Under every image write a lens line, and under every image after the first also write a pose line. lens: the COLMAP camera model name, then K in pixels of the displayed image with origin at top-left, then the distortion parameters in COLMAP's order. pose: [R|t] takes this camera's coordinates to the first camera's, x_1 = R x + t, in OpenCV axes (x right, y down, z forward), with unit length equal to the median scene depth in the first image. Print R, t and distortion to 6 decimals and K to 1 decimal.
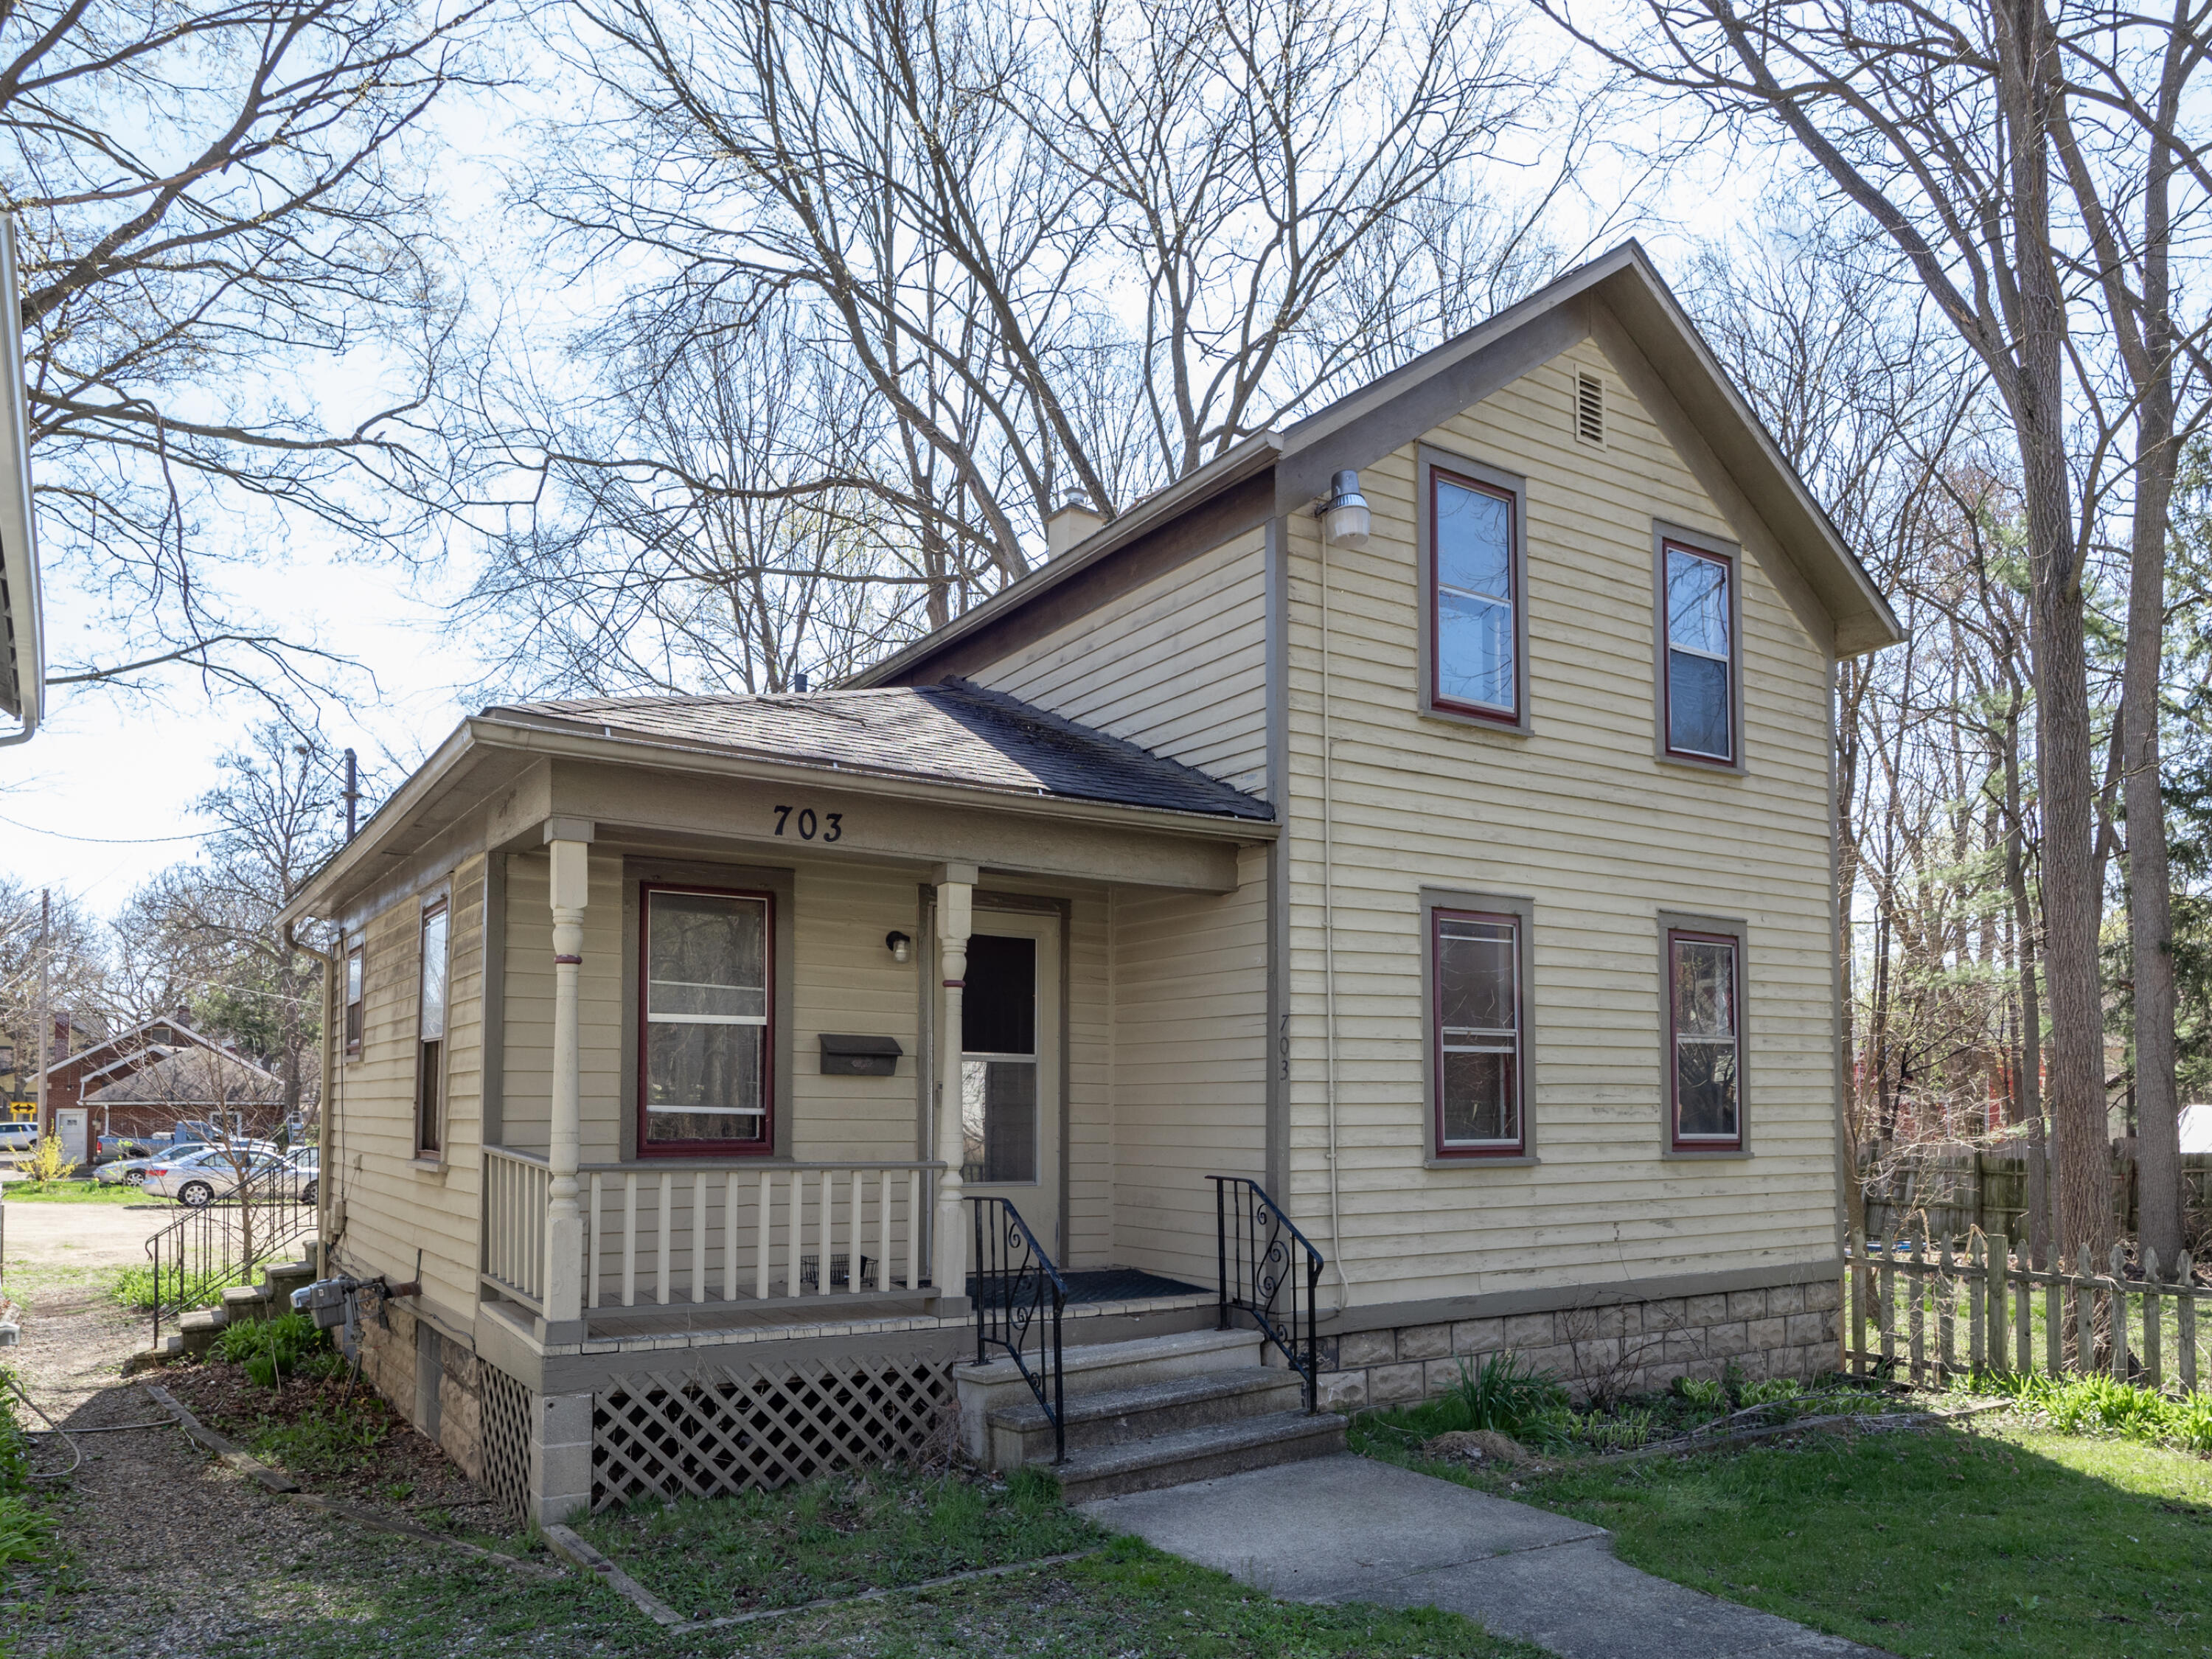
lens RADIAL K [[1536.9, 0, 1104.9], [0, 1536.9, 836.7], [0, 0, 1]] dist [0.000875, 0.006334]
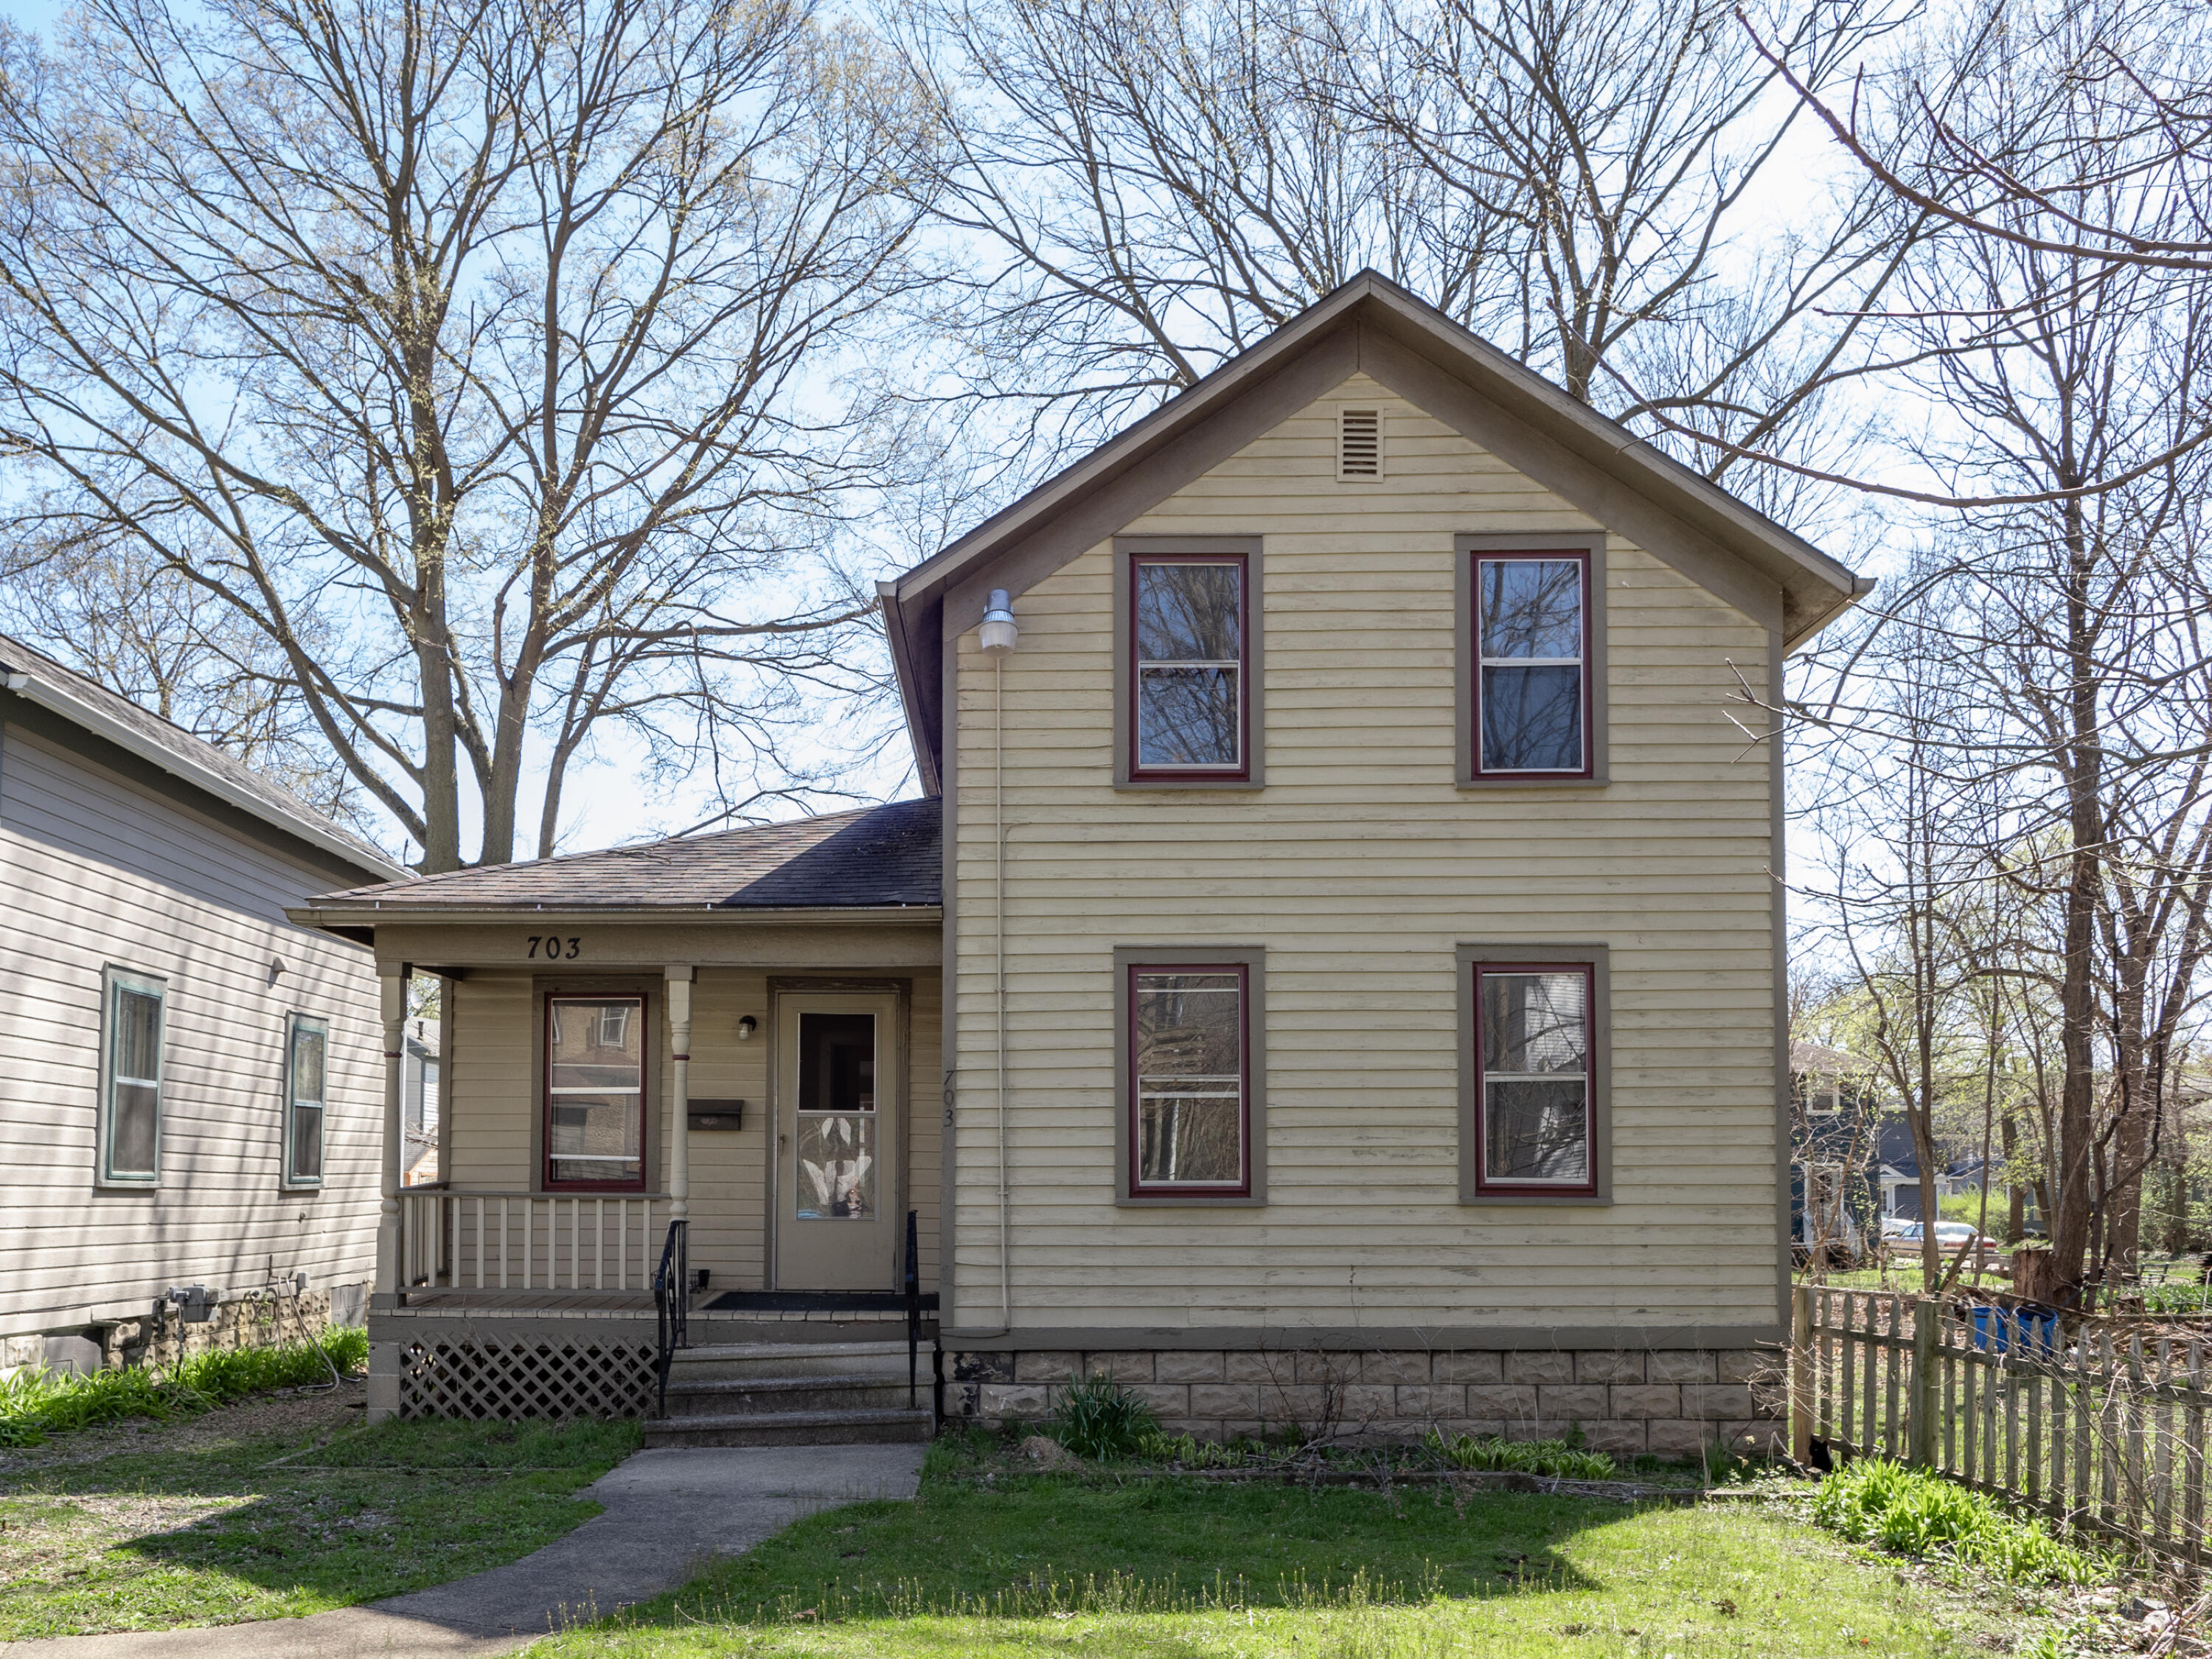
lens RADIAL K [[1718.8, 0, 1104.9], [0, 1718.8, 823.9], [0, 0, 1]] dist [0.005249, -0.003160]
pose [[0.830715, -0.116638, -0.544341, 0.848886], [0.097983, 0.993174, -0.063279, 0.021884], [0.548006, -0.000770, 0.836474, -0.021368]]
